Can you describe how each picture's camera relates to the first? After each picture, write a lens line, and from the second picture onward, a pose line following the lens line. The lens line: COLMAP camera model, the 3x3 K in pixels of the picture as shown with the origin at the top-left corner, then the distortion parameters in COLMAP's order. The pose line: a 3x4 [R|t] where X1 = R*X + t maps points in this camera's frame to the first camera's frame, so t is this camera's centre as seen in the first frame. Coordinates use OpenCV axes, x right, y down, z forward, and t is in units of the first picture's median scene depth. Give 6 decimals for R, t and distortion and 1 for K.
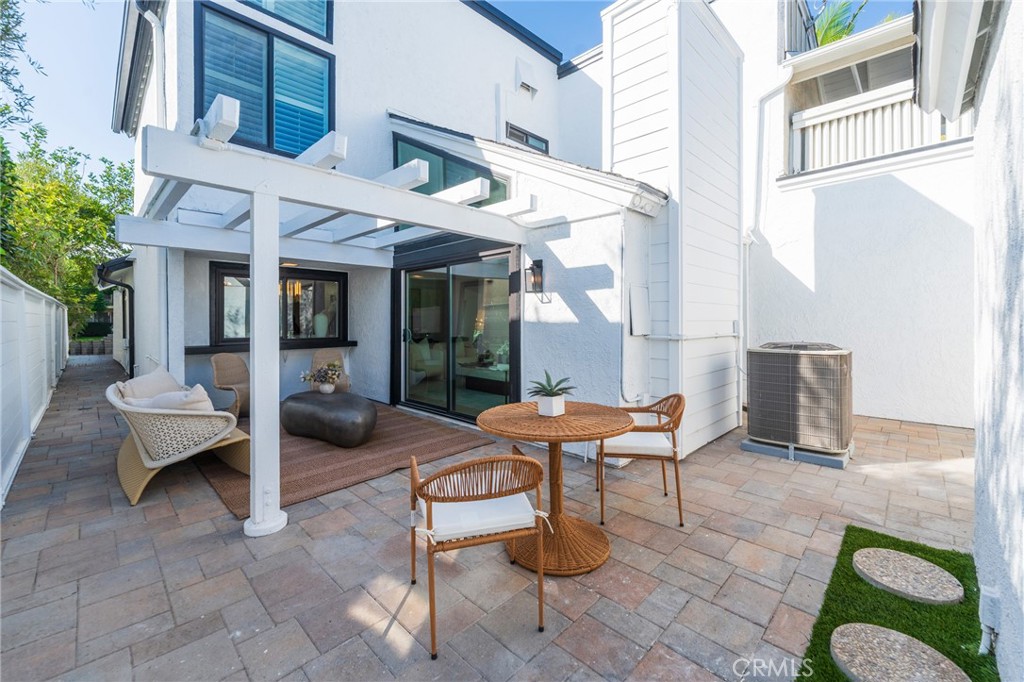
lens RADIAL K [[413.2, 0, 512.7], [0, 413.2, 336.0], [0, 0, 1]] dist [-0.002341, -0.000399]
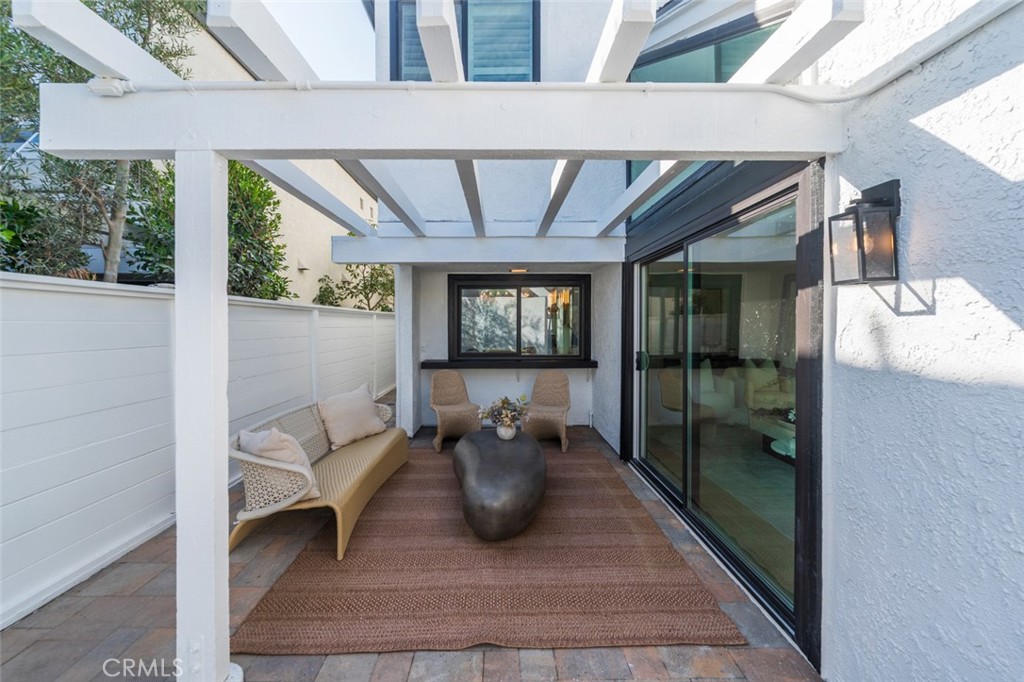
lens RADIAL K [[413.2, 0, 512.7], [0, 413.2, 336.0], [0, 0, 1]] dist [-0.002341, -0.000399]
pose [[0.714548, 0.023194, -0.699201, 0.079399], [-0.030362, 0.999537, 0.002129, -0.052007], [0.698927, 0.019708, 0.714922, 0.535773]]
